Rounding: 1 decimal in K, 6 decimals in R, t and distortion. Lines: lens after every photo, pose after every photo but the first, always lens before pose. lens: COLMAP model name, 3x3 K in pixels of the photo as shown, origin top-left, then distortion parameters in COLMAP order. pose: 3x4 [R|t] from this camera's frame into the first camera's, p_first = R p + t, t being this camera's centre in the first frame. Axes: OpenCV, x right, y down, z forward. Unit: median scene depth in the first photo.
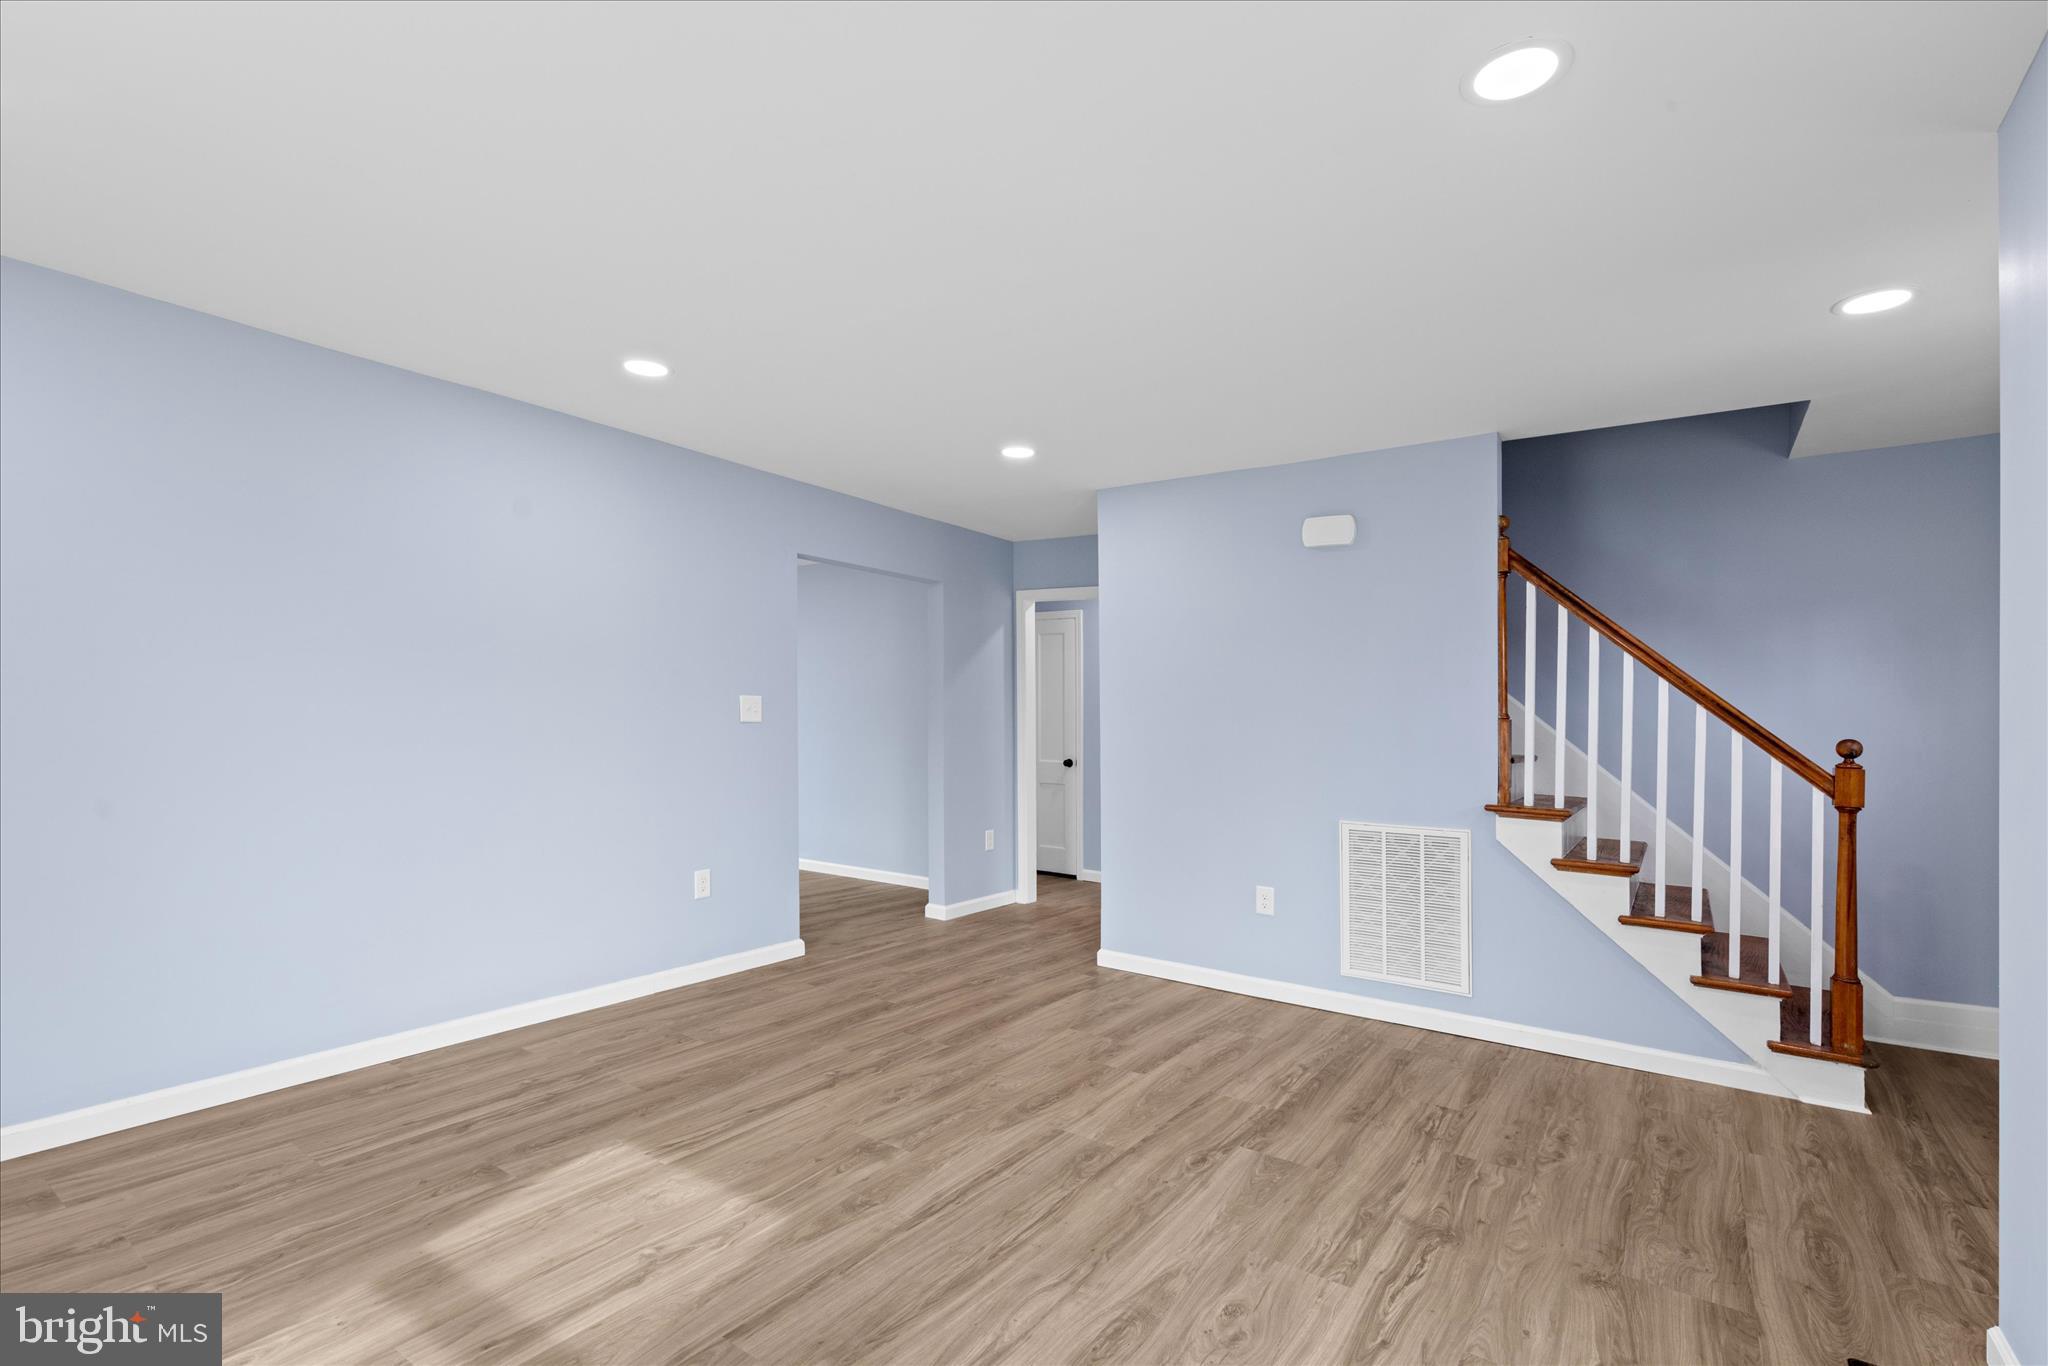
lens RADIAL K [[939.1, 0, 1010.9], [0, 939.1, 726.2], [0, 0, 1]] dist [0.003202, 0.000366]
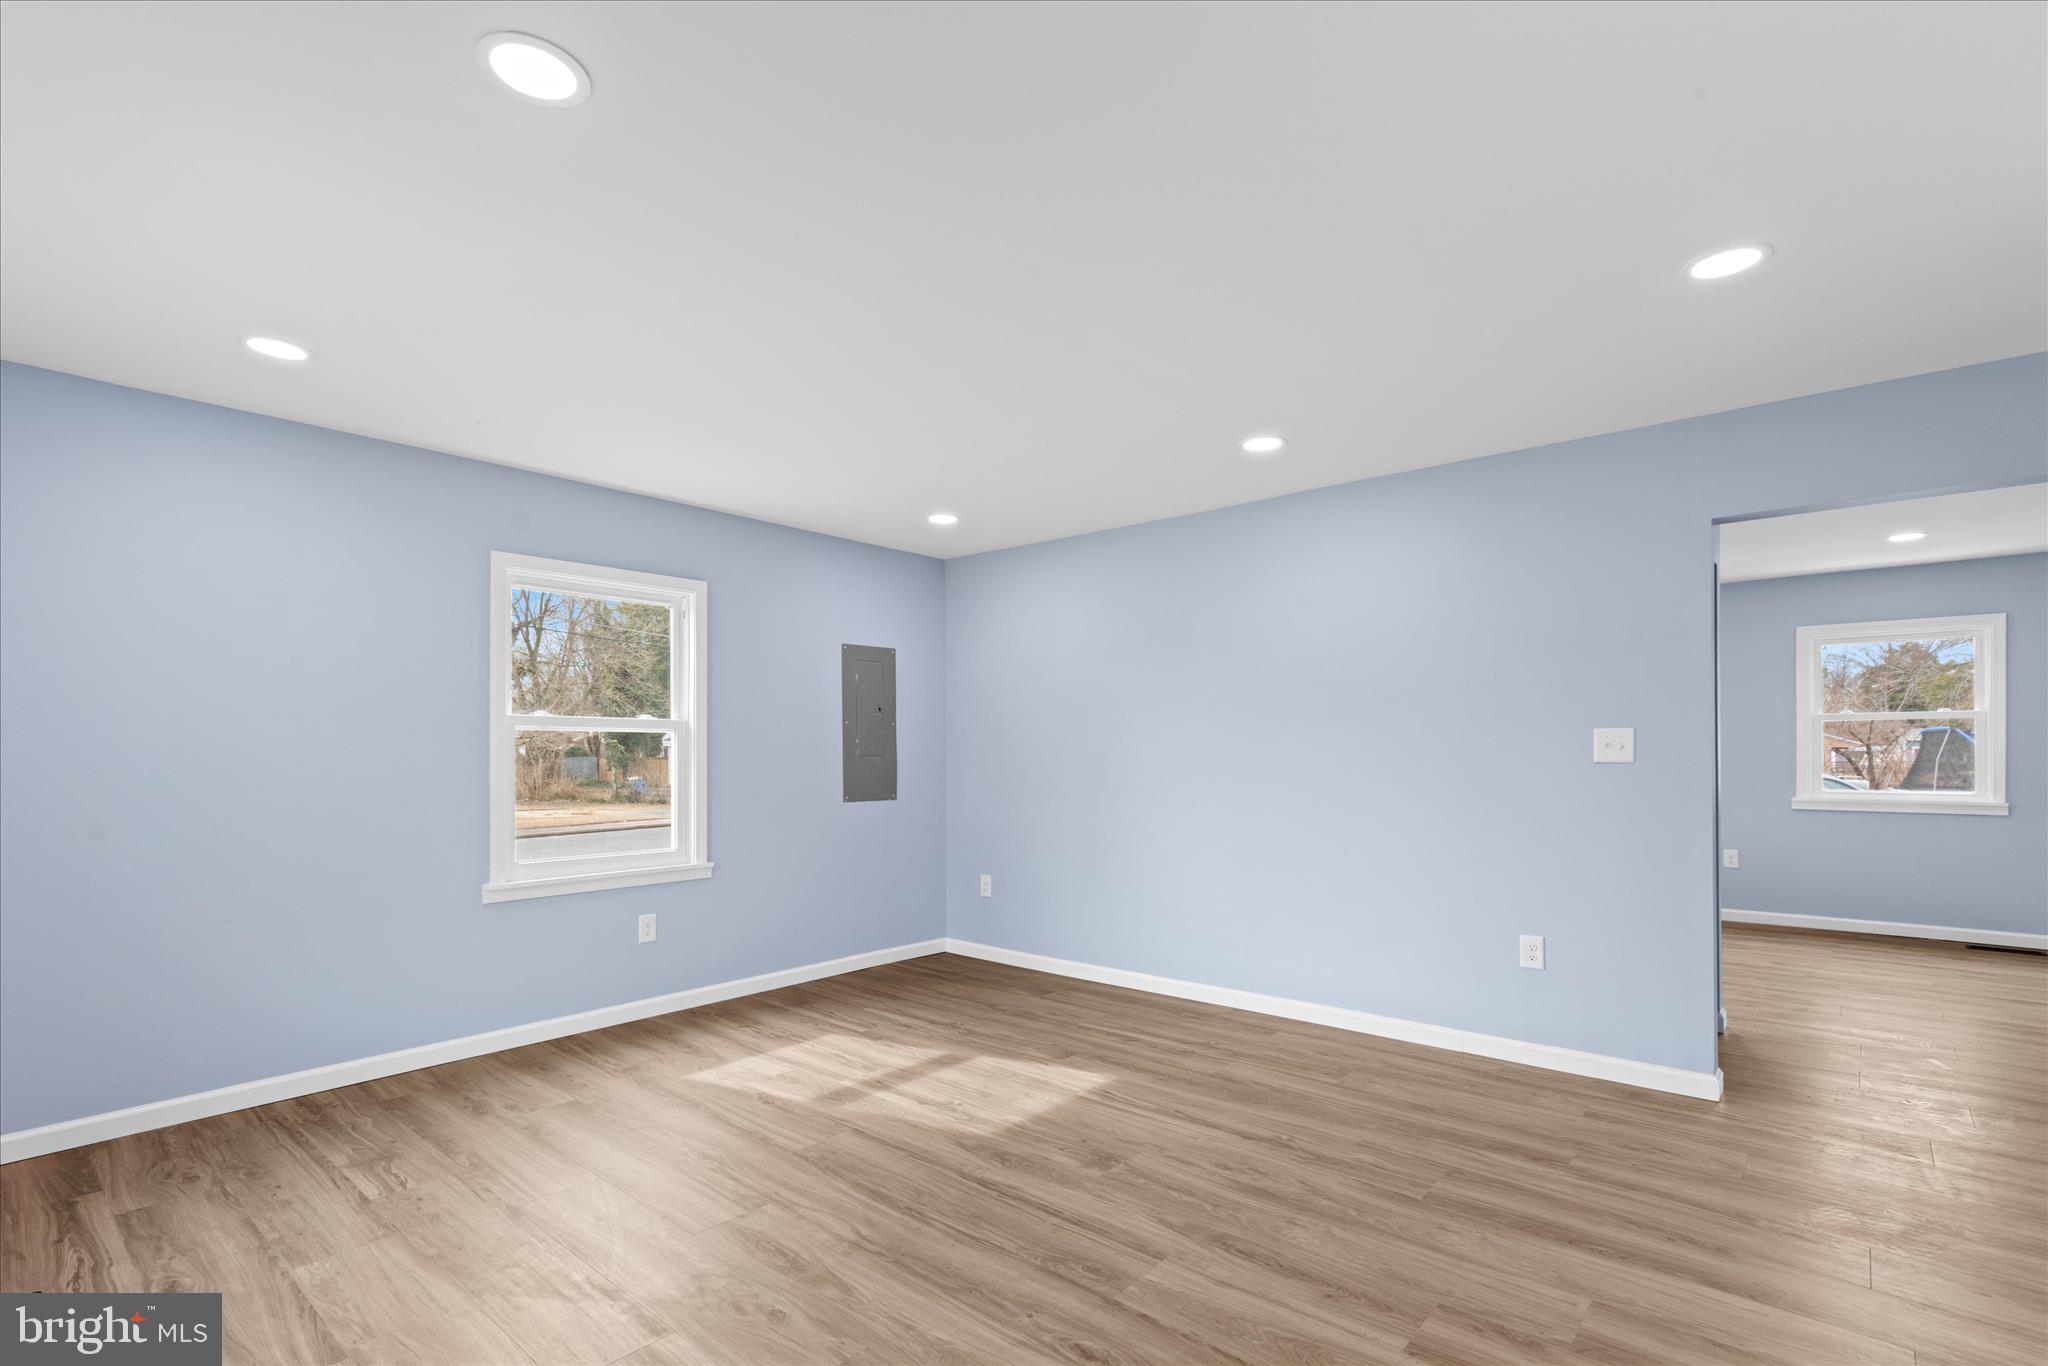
lens RADIAL K [[939.4, 0, 1026.2], [0, 939.4, 763.3], [0, 0, 1]] dist [0.002007, 0.000060]
pose [[-0.085748, -0.007856, -0.996286, 0.790900], [-0.006716, 0.999951, -0.007307, 0.007779], [0.996294, 0.006064, -0.085797, 0.855233]]
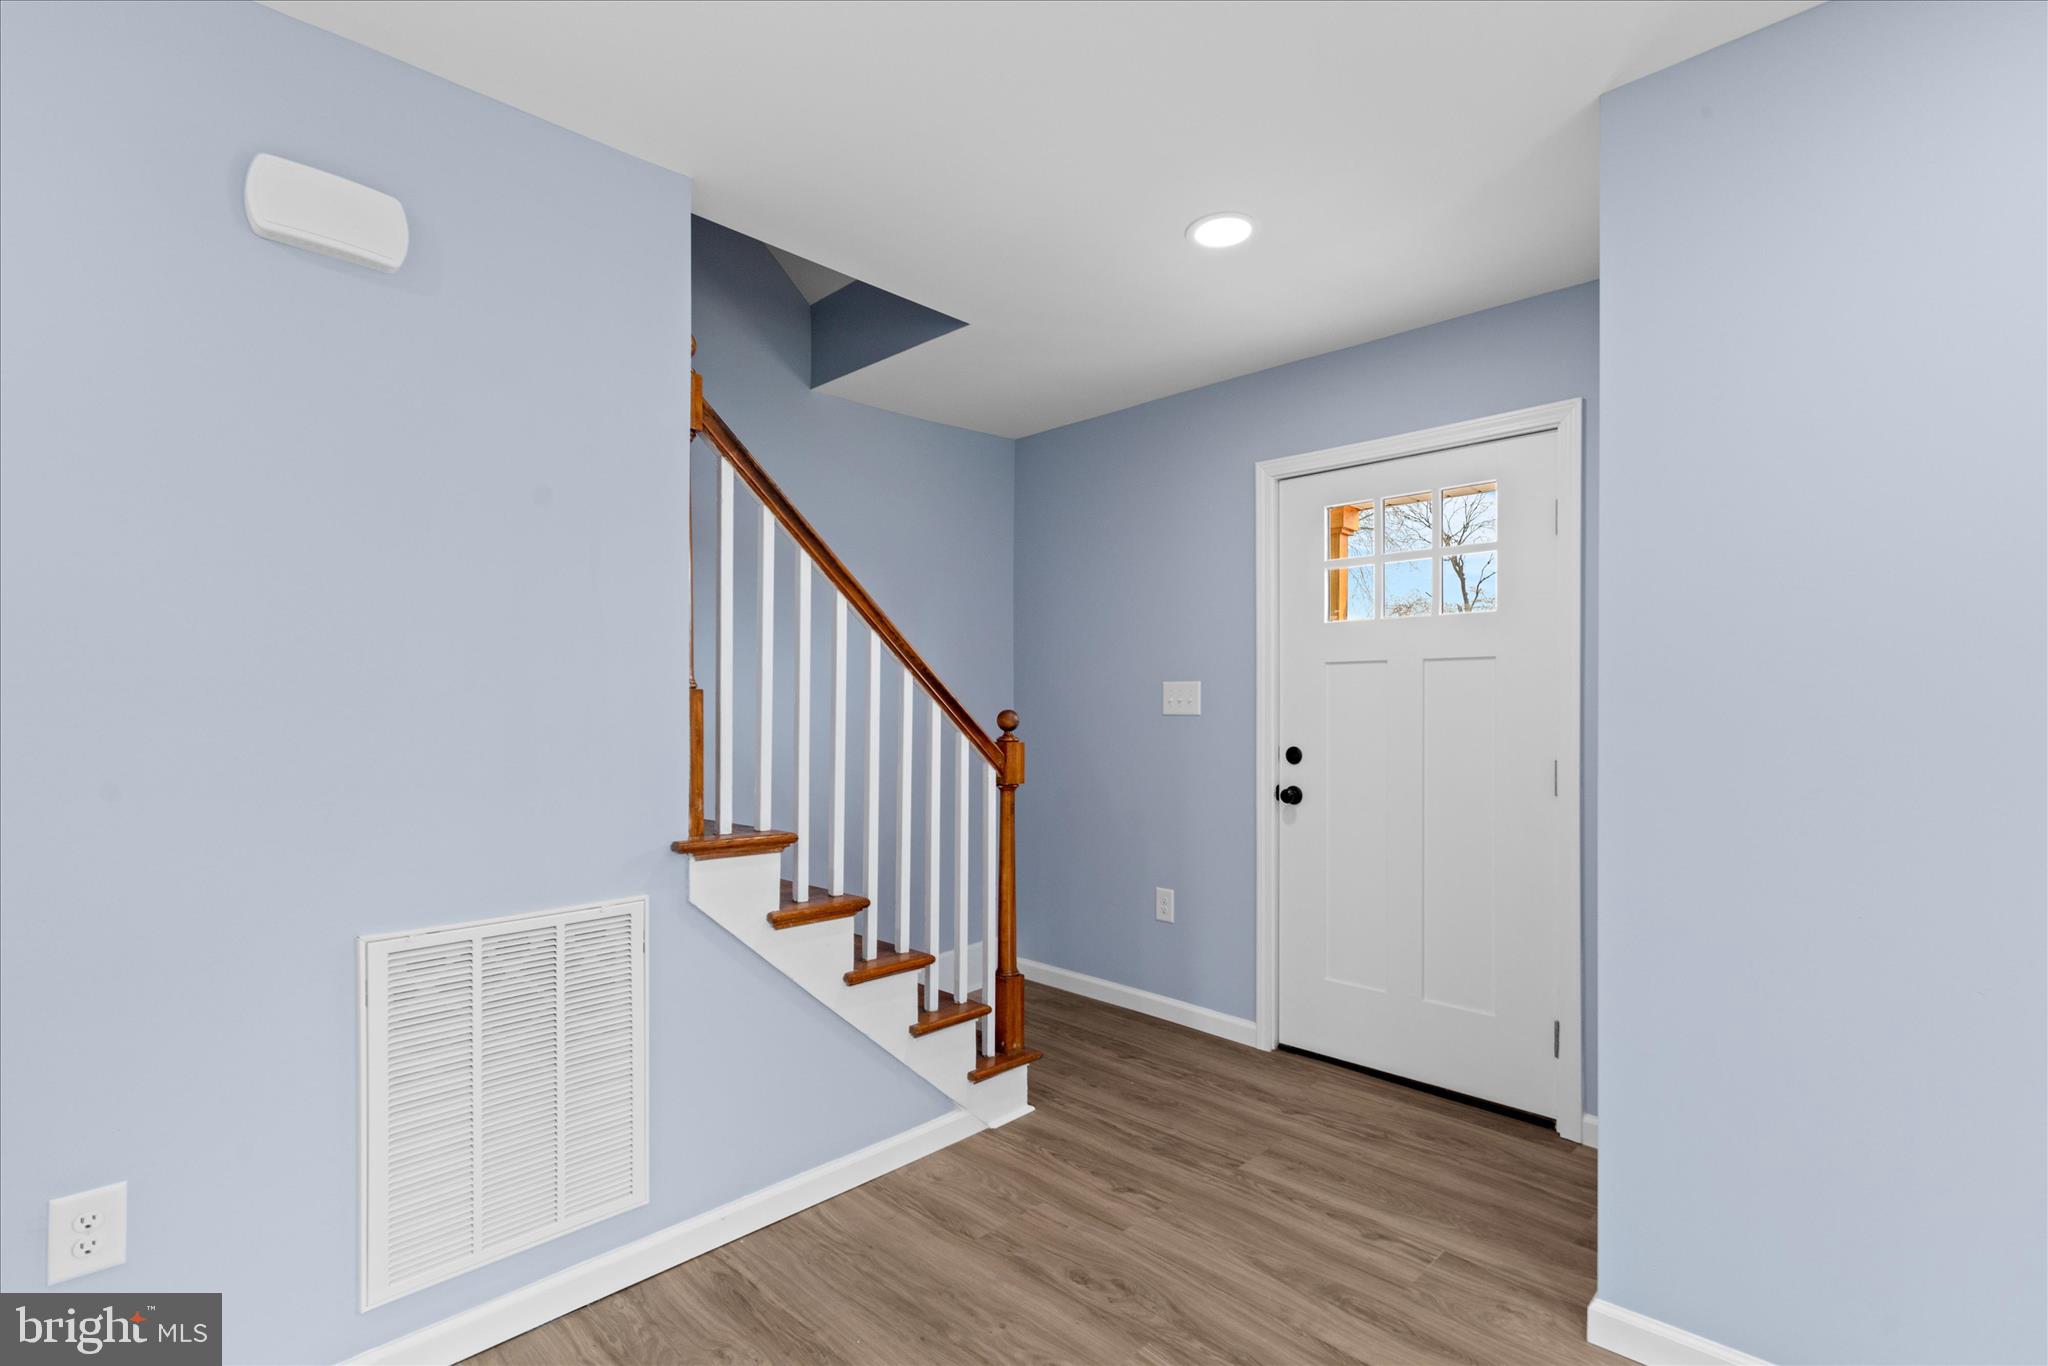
lens RADIAL K [[945.9, 0, 1030.0], [0, 945.9, 696.1], [0, 0, 1]] dist [0.003358, -0.000226]
pose [[0.152655, -0.009342, 0.988235, -0.015556], [0.006471, 0.999943, 0.008453, -0.007546], [-0.988258, 0.005104, 0.152707, 0.839644]]
